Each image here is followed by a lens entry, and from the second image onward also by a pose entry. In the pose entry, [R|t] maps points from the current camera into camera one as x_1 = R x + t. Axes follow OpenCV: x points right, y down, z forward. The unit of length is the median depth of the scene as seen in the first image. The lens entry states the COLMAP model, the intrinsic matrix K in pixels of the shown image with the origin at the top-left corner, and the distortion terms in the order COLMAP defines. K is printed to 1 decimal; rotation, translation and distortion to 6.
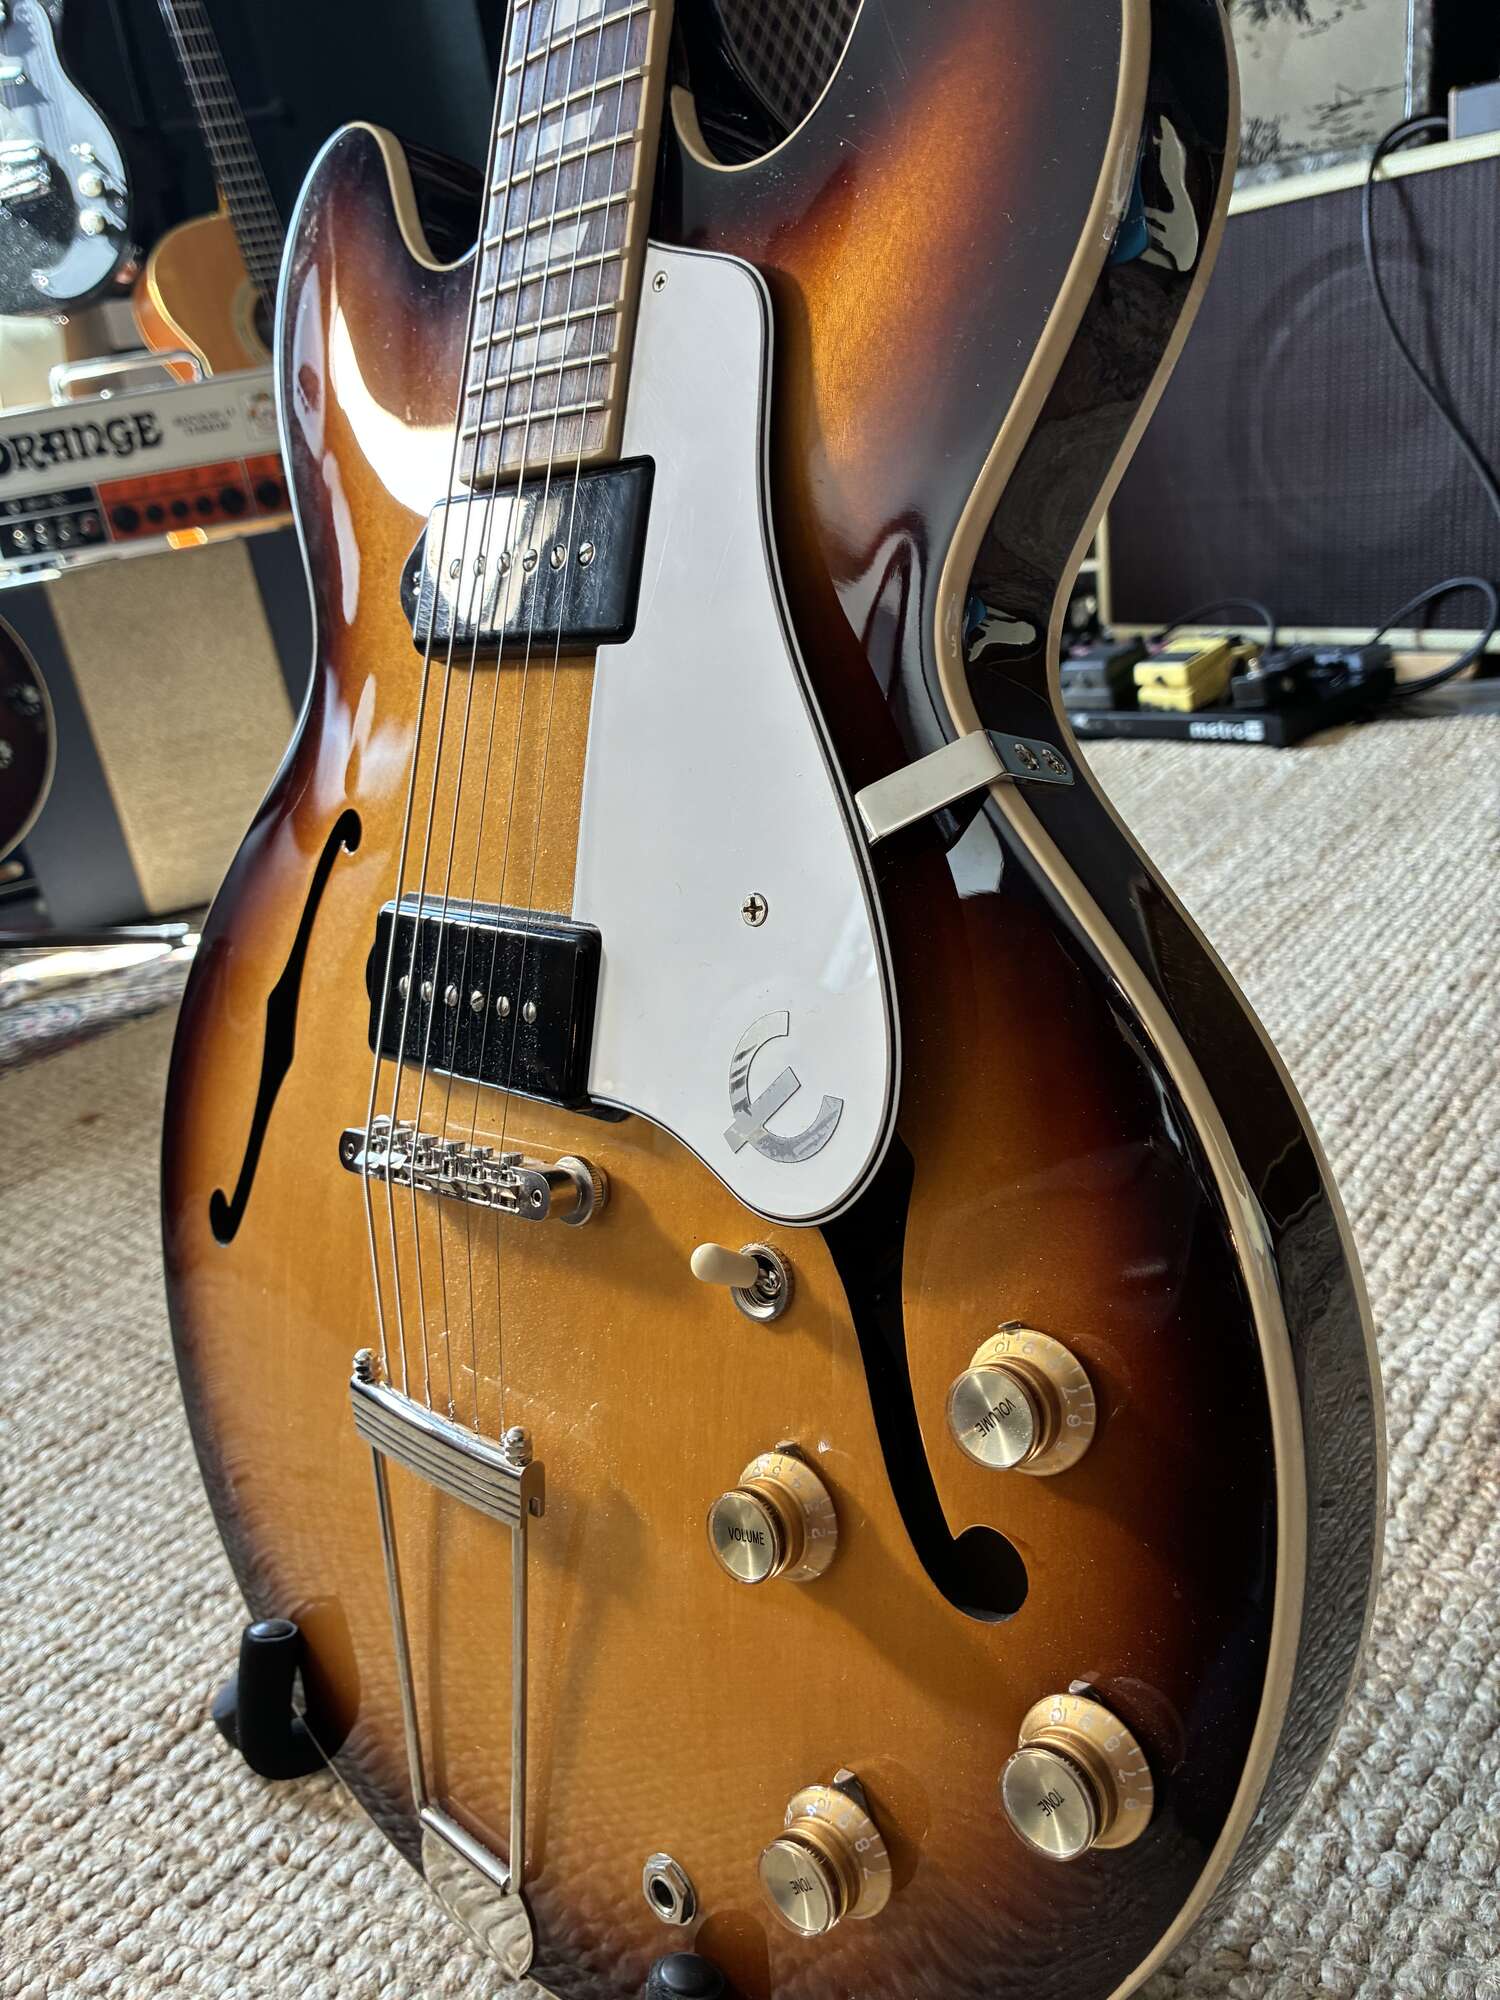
lens RADIAL K [[1524.8, 0, 755.9], [0, 1524.8, 986.1], [0, 0, 1]] dist [0.052853, -0.097948]
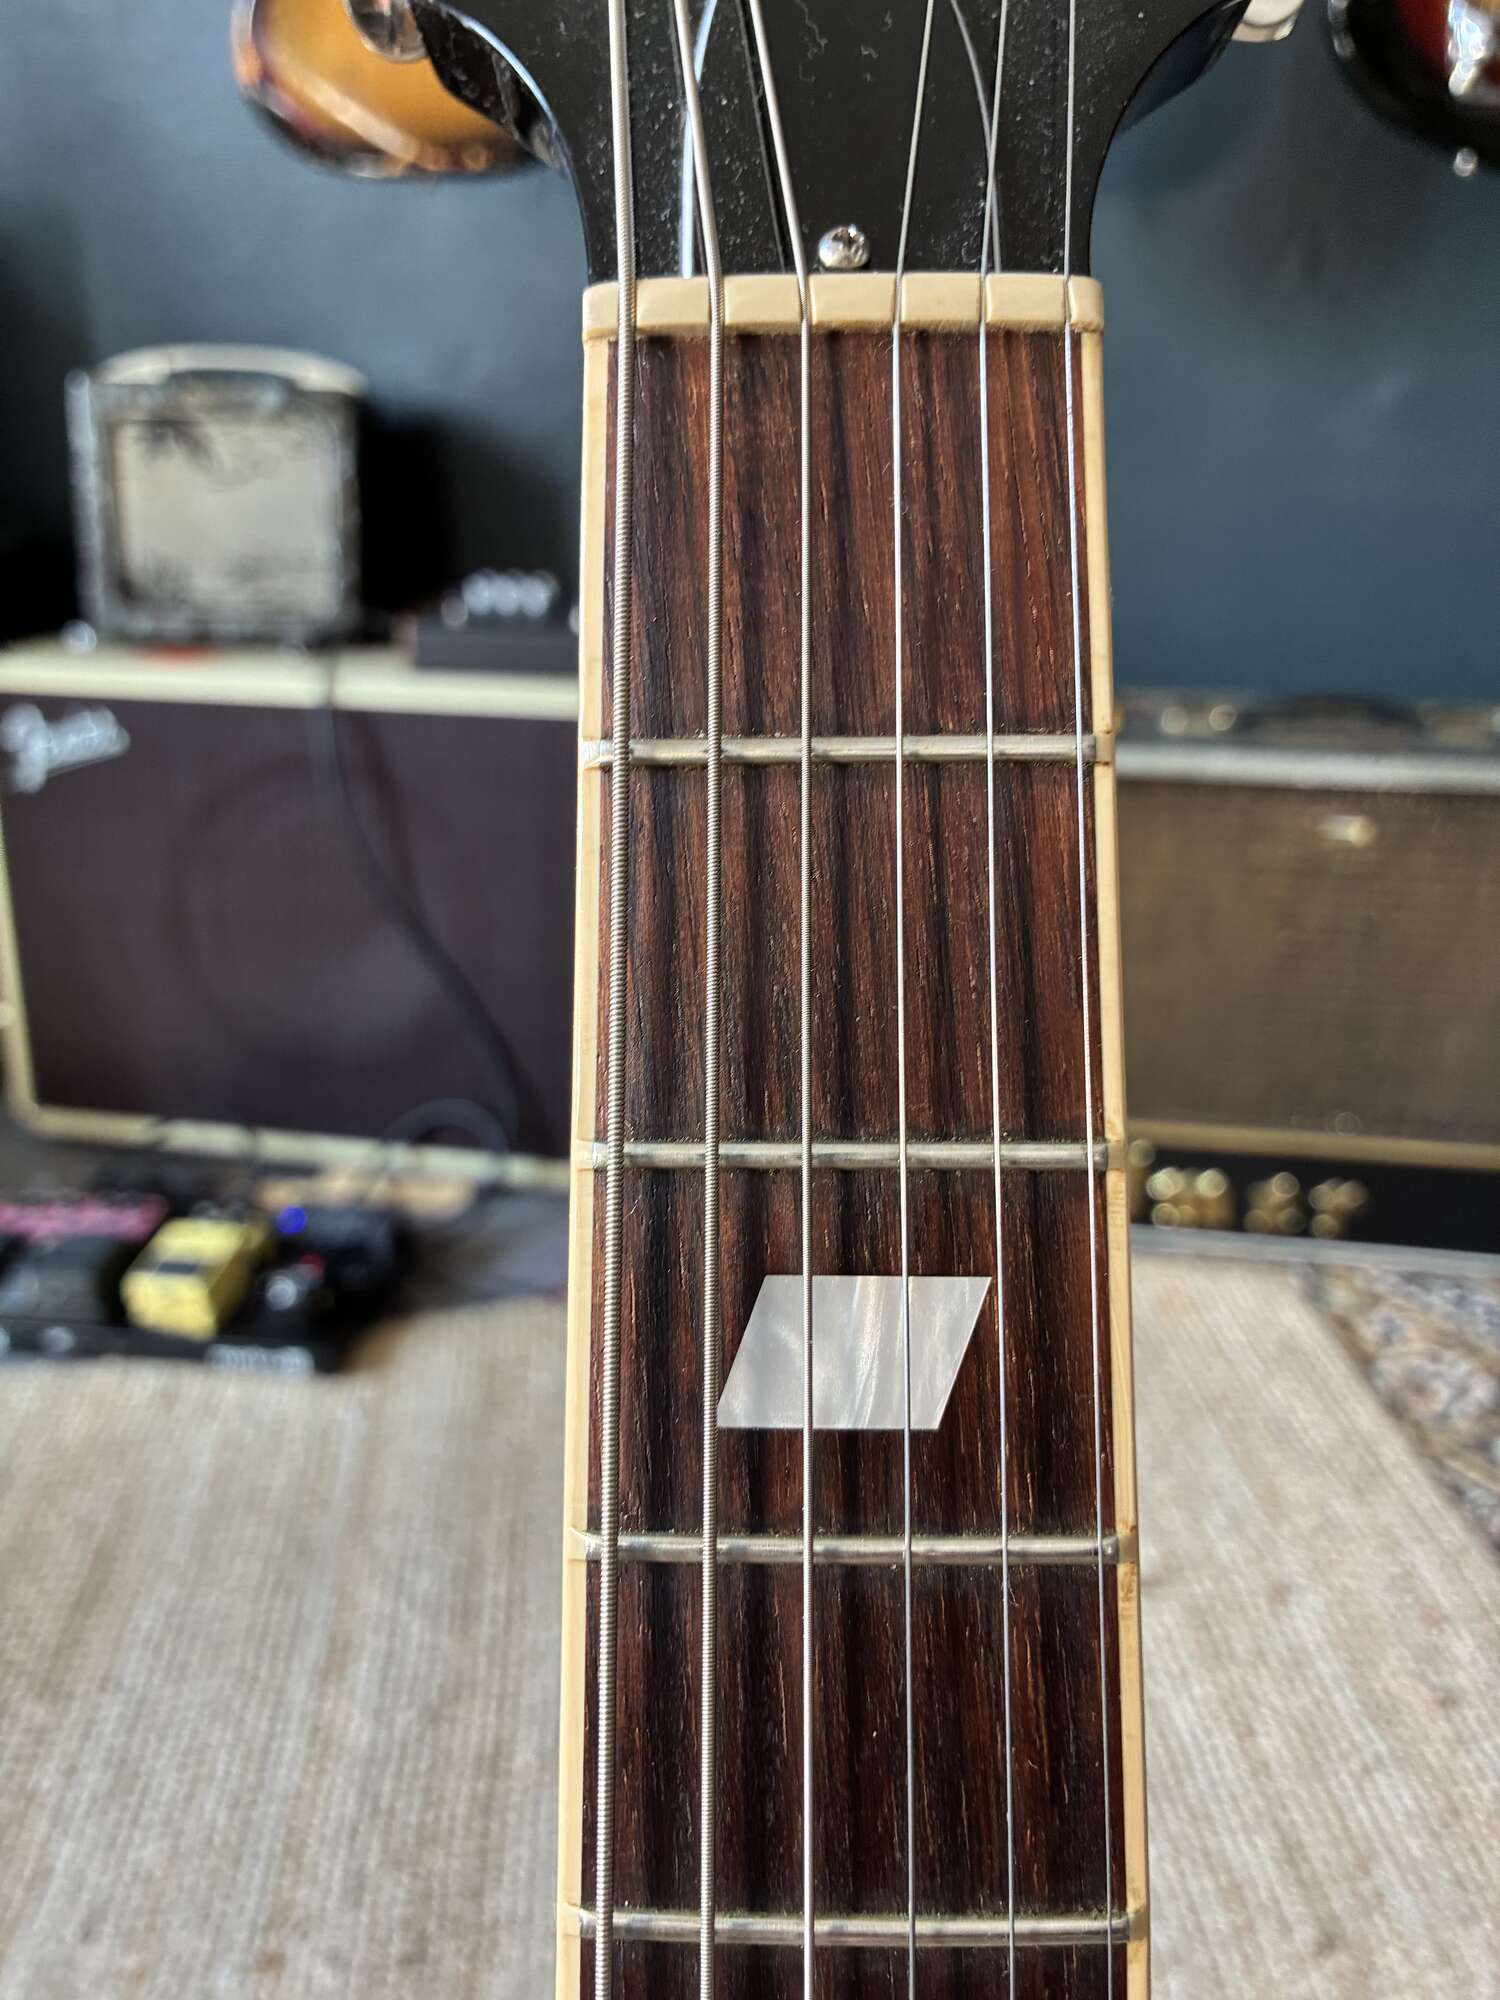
lens RADIAL K [[1557.9, 0, 720.3], [0, 1557.9, 972.4], [0, 0, 1]] dist [0.012230, -0.061376]
pose [[0.742604, -0.091302, 0.663478, -0.180267], [0.125735, 0.992055, -0.004212, -1.071295], [-0.657822, 0.086550, 0.748184, 0.519889]]
